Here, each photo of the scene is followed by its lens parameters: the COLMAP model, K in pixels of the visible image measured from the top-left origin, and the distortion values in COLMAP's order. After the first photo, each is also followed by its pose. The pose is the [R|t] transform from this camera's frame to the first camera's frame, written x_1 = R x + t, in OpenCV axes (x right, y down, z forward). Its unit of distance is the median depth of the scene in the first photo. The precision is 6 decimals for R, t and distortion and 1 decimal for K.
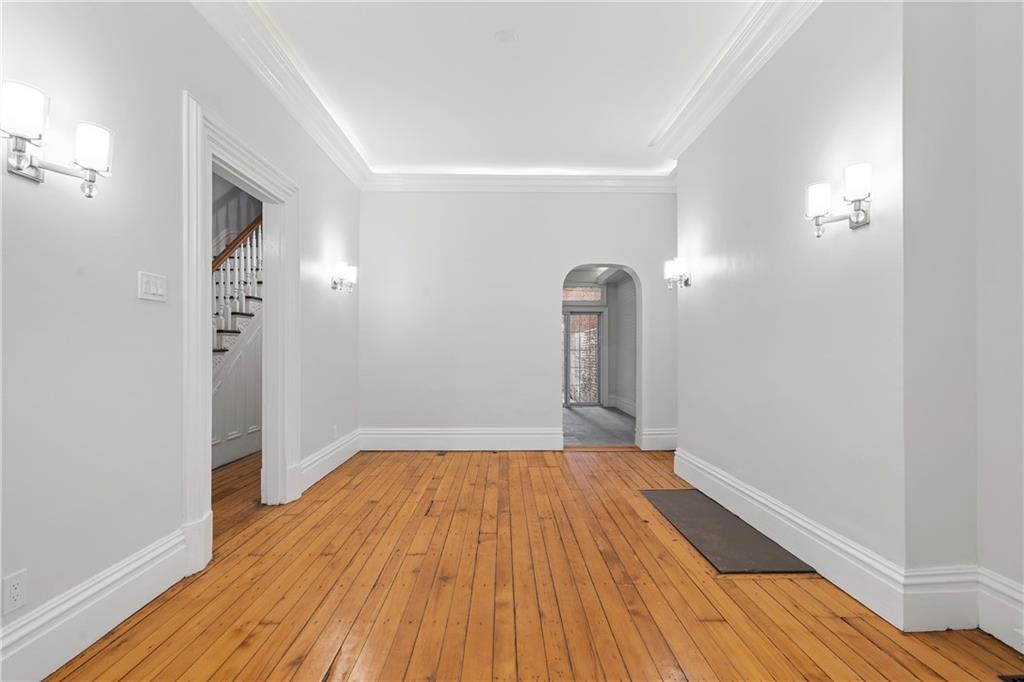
lens RADIAL K [[469.7, 0, 516.8], [0, 469.7, 345.7], [0, 0, 1]] dist [-0.002028, 0.003760]
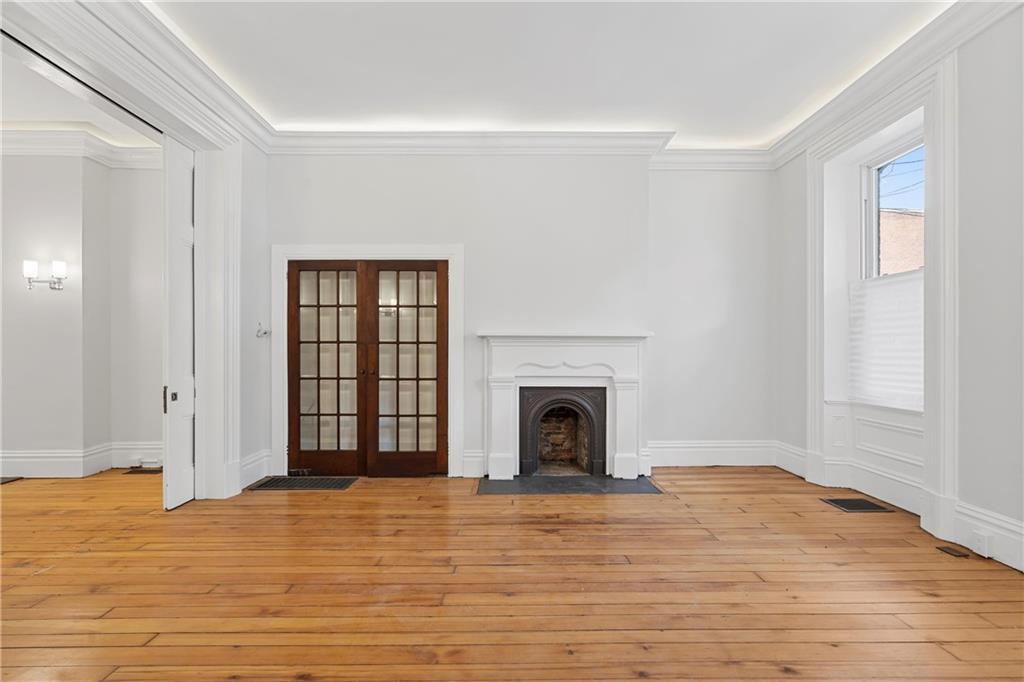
lens RADIAL K [[469.7, 0, 515.2], [0, 469.7, 347.1], [0, 0, 1]] dist [-0.002028, 0.003760]
pose [[0.006003, 0.007274, 0.999956, -0.930224], [-0.005297, 0.999960, -0.007242, -0.004849], [-0.999968, -0.005253, 0.006041, -0.706112]]
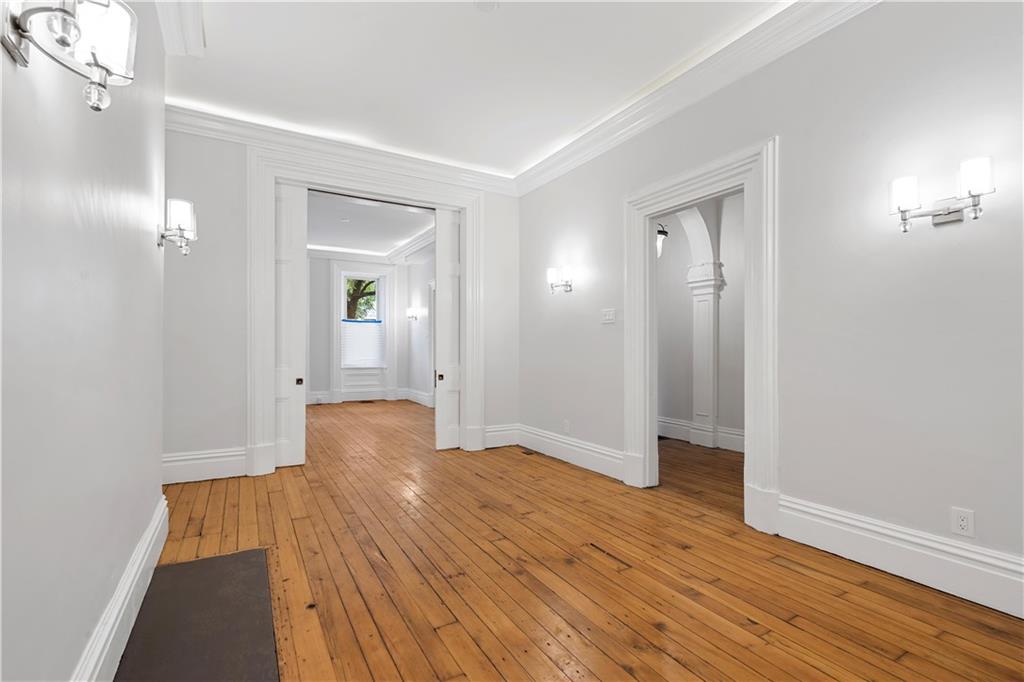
lens RADIAL K [[469.7, 0, 513.2], [0, 469.7, 346.9], [0, 0, 1]] dist [-0.002028, 0.003760]
pose [[-0.879176, -0.004800, -0.476473, 0.367798], [0.001320, 0.999921, -0.012509, 0.018866], [0.476495, -0.011627, -0.879100, 1.849484]]
